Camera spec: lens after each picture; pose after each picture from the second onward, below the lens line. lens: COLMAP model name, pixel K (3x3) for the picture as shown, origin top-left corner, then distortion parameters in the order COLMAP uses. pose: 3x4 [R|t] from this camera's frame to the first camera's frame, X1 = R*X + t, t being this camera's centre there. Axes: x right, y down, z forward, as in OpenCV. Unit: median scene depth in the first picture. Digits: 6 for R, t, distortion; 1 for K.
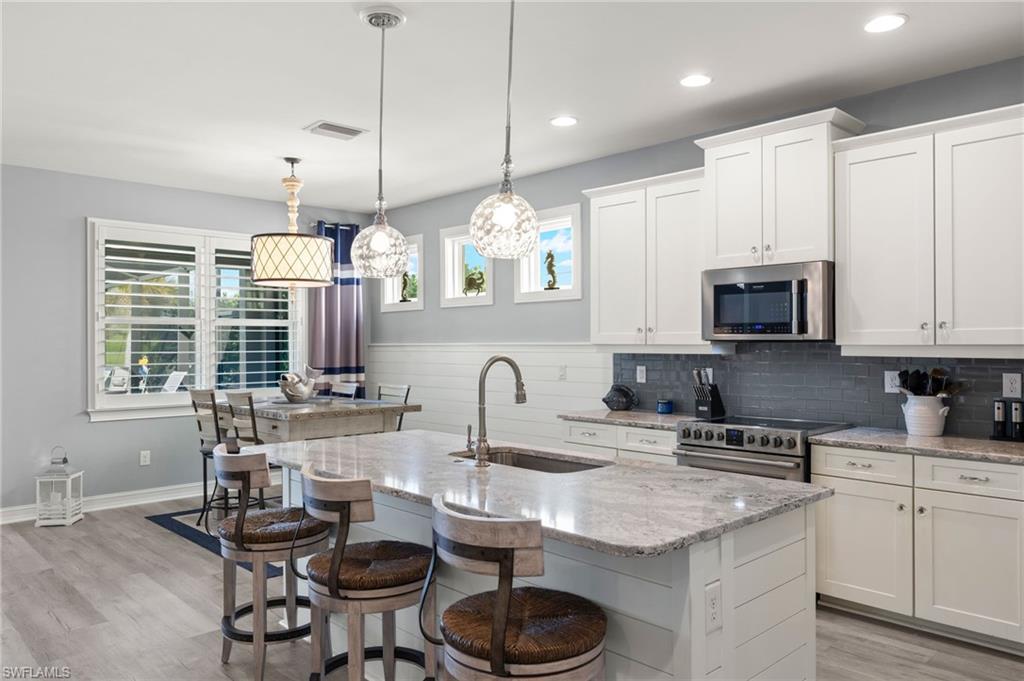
lens RADIAL K [[721.5, 0, 509.4], [0, 721.5, 342.5], [0, 0, 1]] dist [-0.000607, 0.000376]
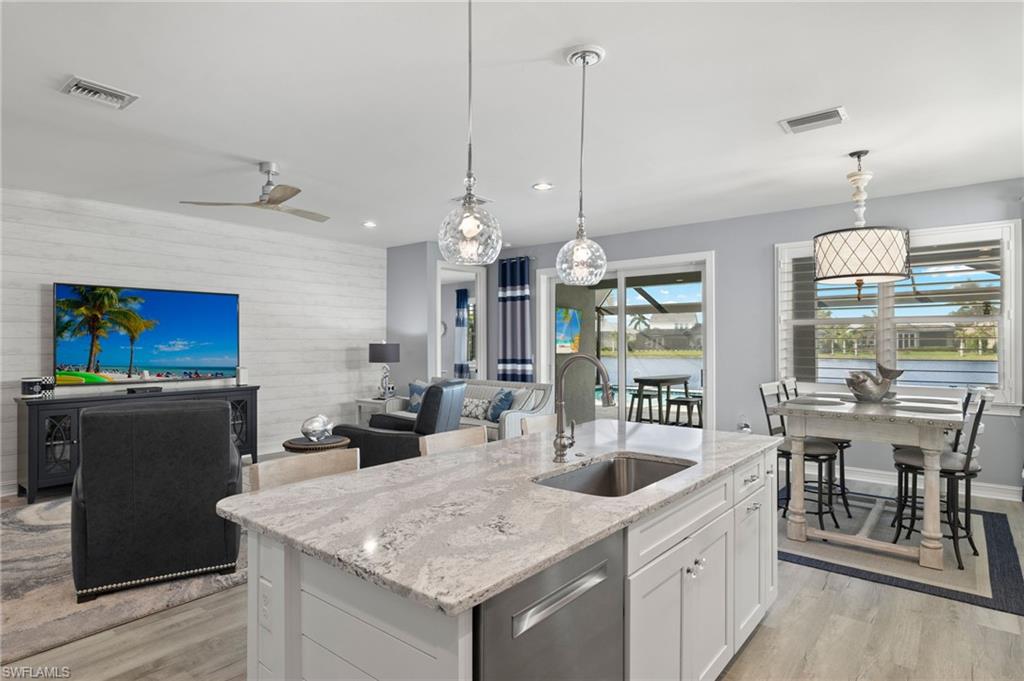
lens RADIAL K [[549.1, 0, 516.9], [0, 549.1, 343.2], [0, 0, 1]] dist [-0.004287, 0.002043]
pose [[0.139054, 0.006184, -0.990265, 0.441649], [0.005048, 0.999963, 0.006954, -0.003245], [0.990272, -0.005965, 0.139018, 0.513332]]
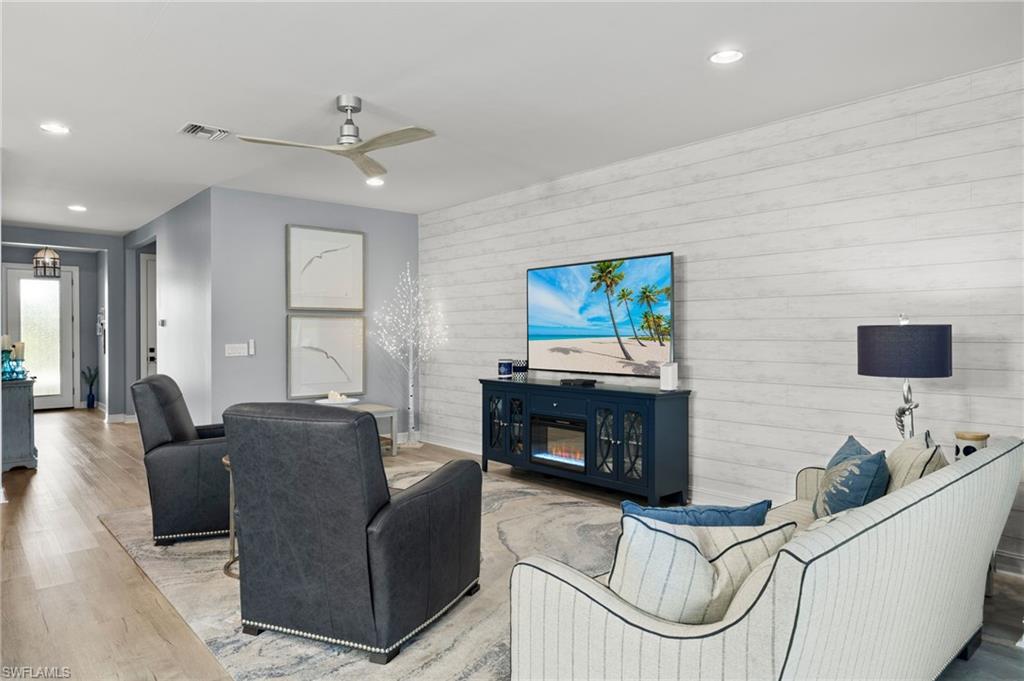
lens RADIAL K [[645.8, 0, 522.1], [0, 645.8, 338.6], [0, 0, 1]] dist [0.007814, -0.002063]
pose [[-0.999331, 0.007736, 0.035756, -0.793590], [0.007969, 0.999948, 0.006387, 0.014039], [-0.035705, 0.006667, -0.999340, 1.083847]]
